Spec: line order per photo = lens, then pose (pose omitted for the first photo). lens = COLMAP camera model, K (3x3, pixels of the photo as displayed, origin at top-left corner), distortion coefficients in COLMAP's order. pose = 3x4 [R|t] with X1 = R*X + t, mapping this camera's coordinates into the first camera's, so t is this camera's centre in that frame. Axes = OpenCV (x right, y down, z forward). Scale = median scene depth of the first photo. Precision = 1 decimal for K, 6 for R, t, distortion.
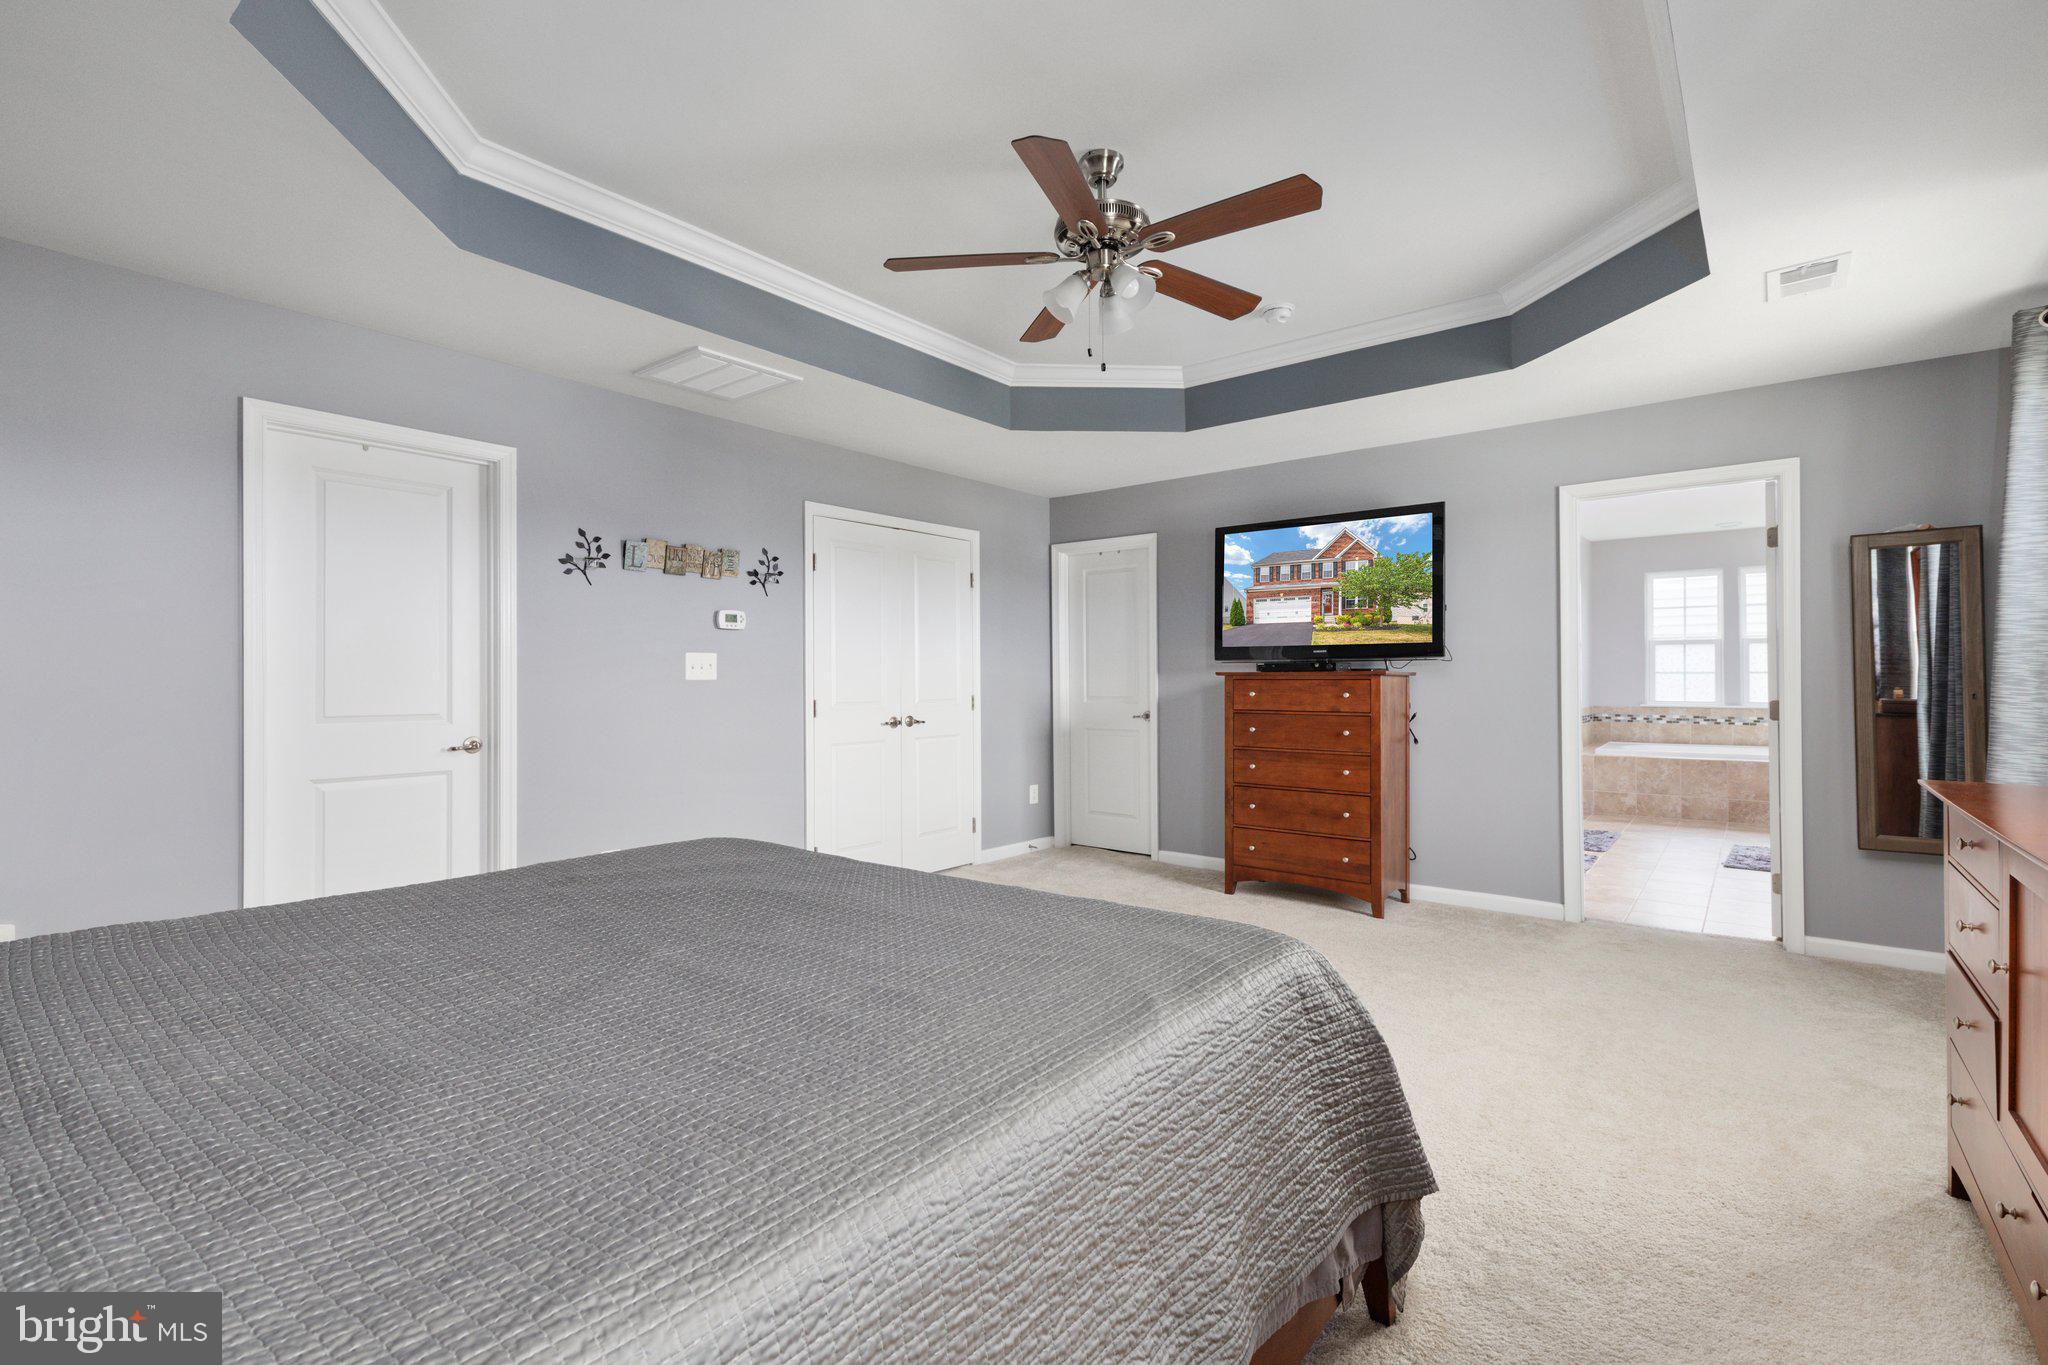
lens RADIAL K [[926.4, 0, 1024.0], [0, 926.4, 682.5], [0, 0, 1]] dist [0.000174, 0.000003]
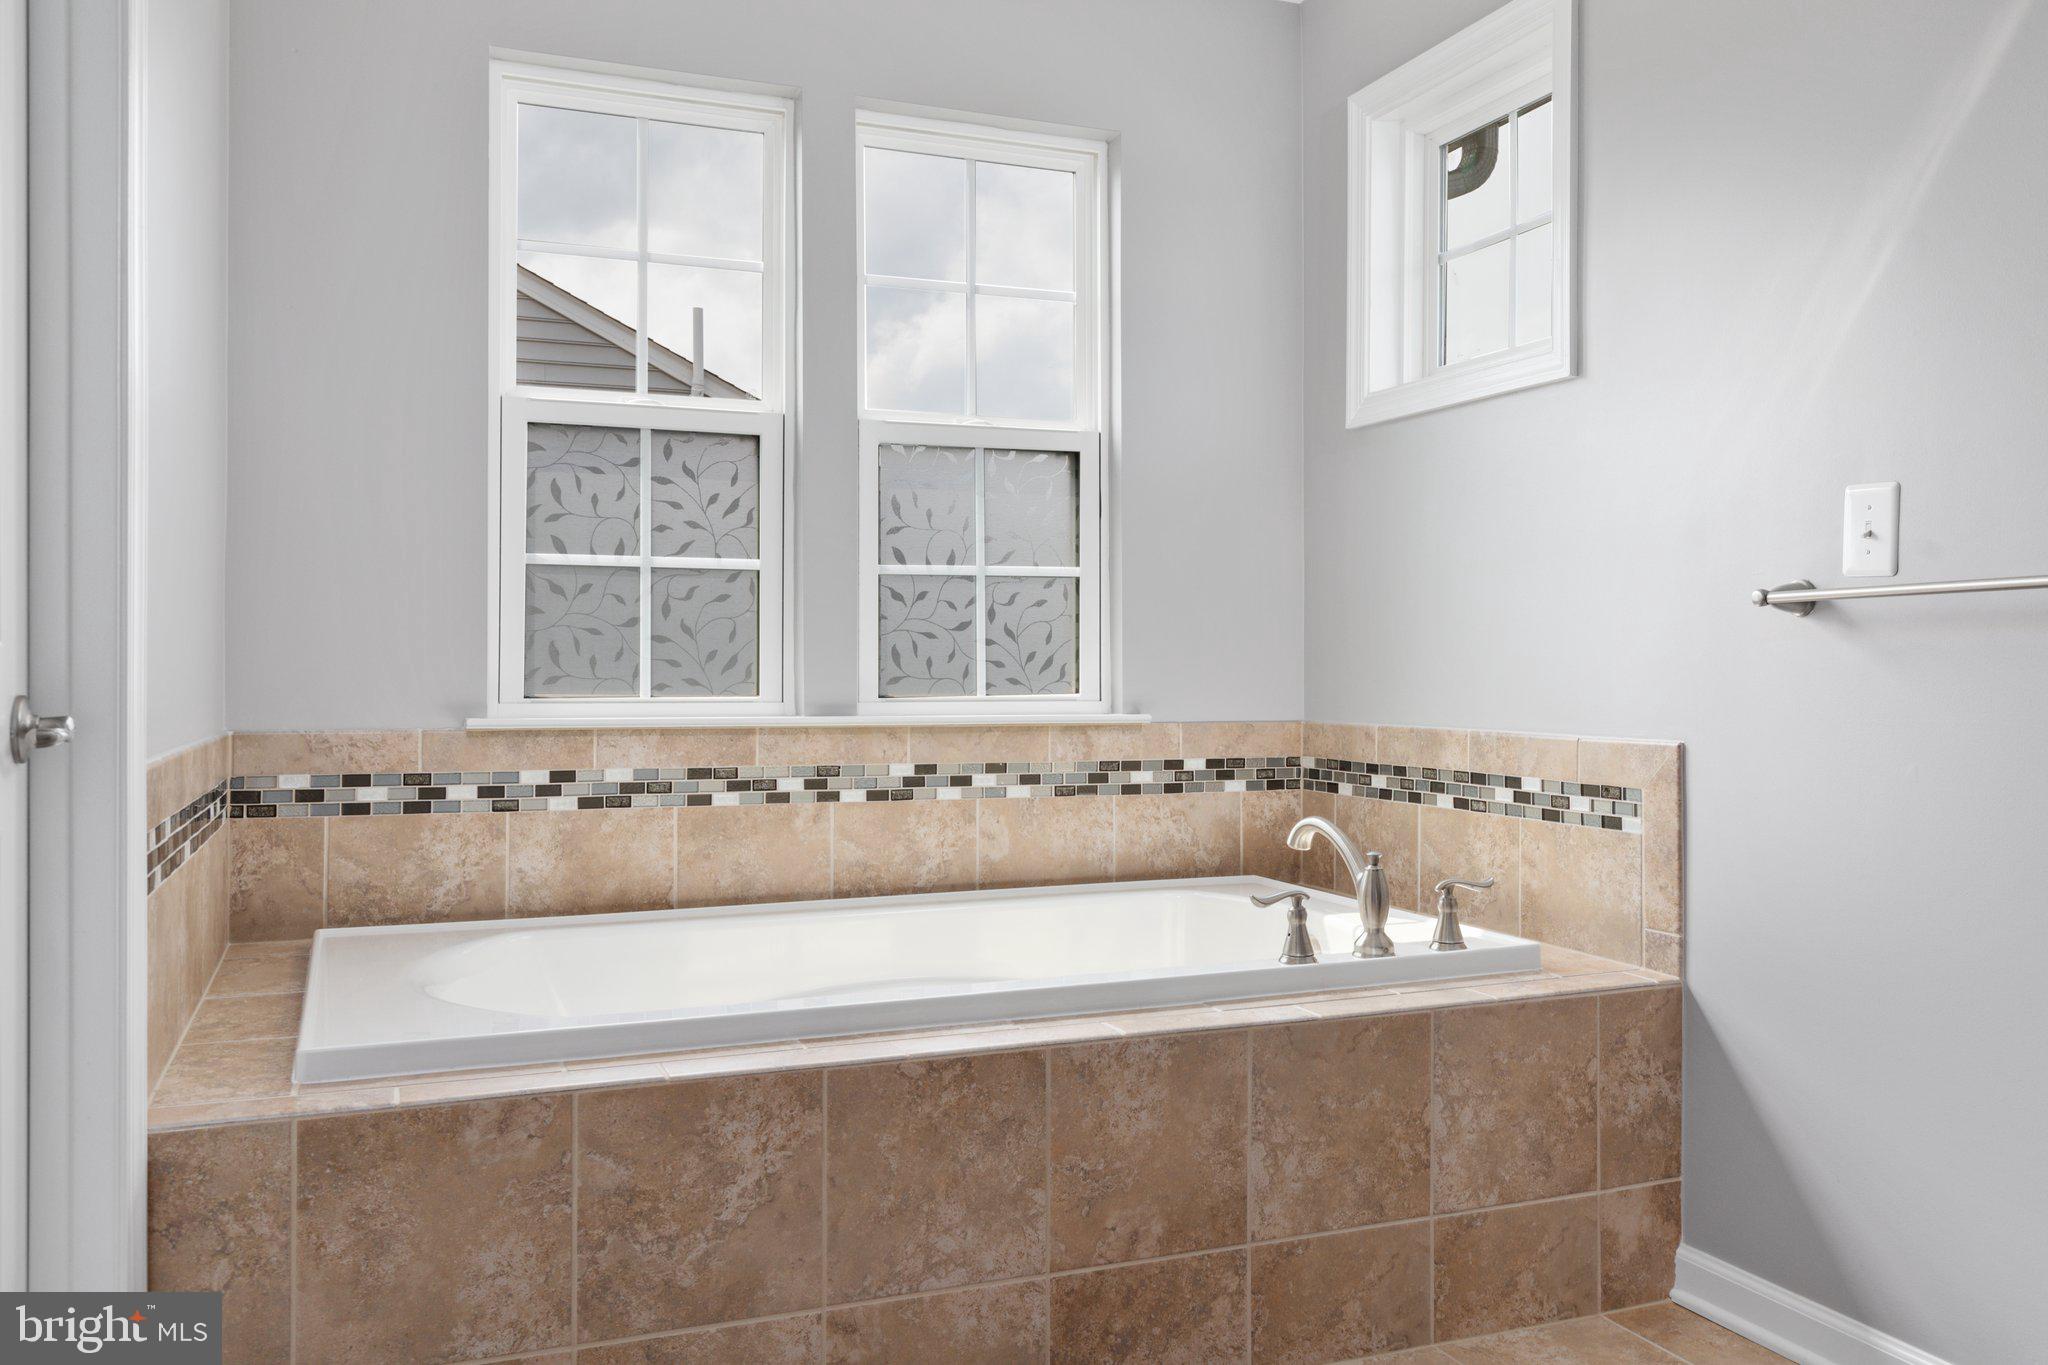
lens RADIAL K [[1629.6, 0, 1024.0], [0, 1629.6, 682.5], [0, 0, 1]] dist [0.000607, -0.000227]
pose [[0.491531, -0.002060, 0.870858, 0.438541], [0.000404, 0.999998, 0.002137, 0.015981], [-0.870860, -0.000699, 0.491531, 0.750916]]
